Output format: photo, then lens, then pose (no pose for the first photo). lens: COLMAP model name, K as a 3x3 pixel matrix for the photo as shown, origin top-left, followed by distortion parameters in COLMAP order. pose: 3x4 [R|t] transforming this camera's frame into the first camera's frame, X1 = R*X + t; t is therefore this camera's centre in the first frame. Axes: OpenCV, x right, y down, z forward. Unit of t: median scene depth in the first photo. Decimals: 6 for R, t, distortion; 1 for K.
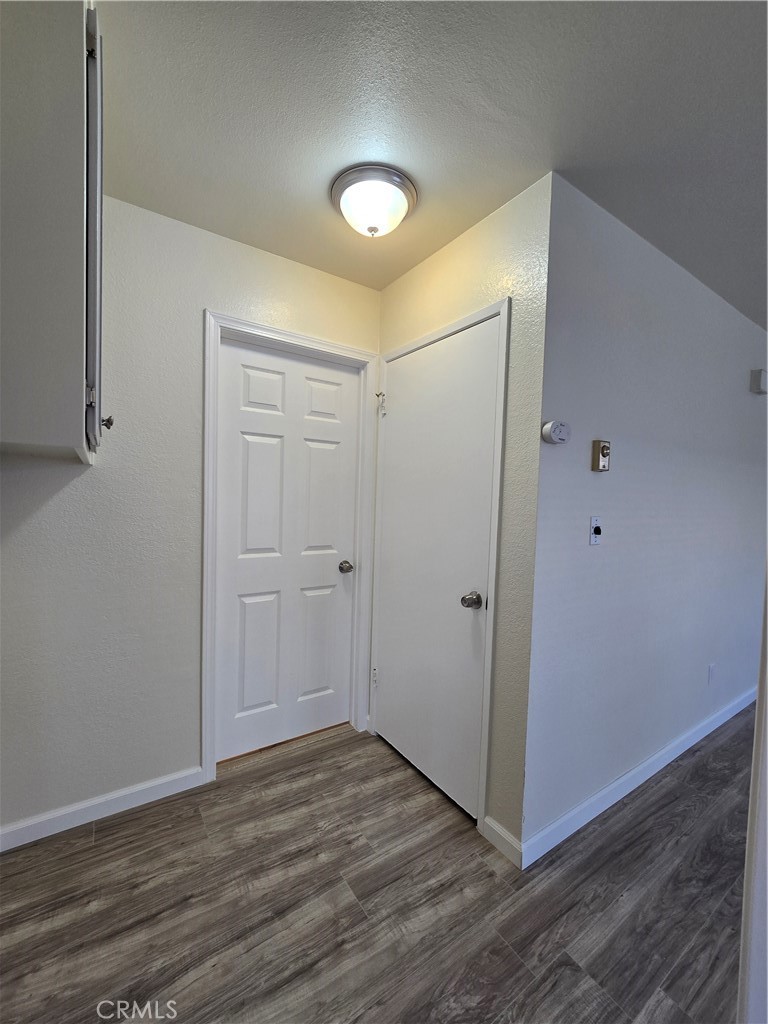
lens RADIAL K [[420.7, 0, 378.9], [0, 420.7, 505.5], [0, 0, 1]] dist [-0.002183, 0.000633]
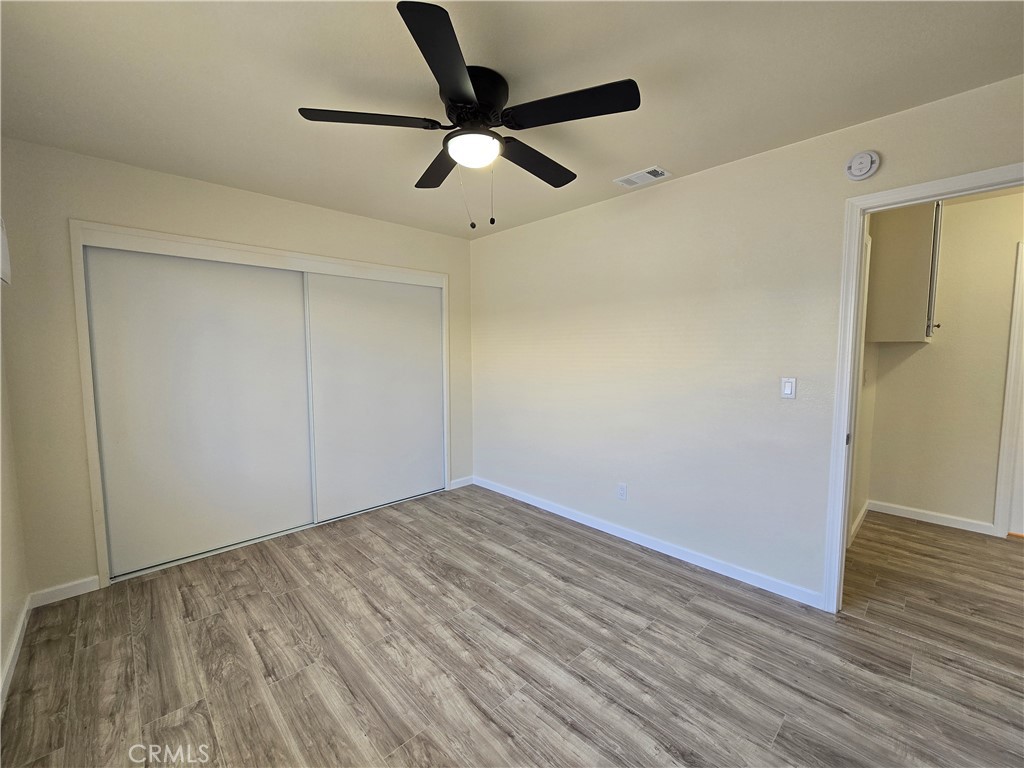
lens RADIAL K [[420.7, 0, 506.0], [0, 420.7, 380.4], [0, 0, 1]] dist [-0.002183, 0.000633]
pose [[0.178045, 0.037200, -0.983319, 1.046226], [-0.045804, 0.998515, 0.029482, 0.128270], [0.982956, 0.039790, 0.179484, -1.492488]]
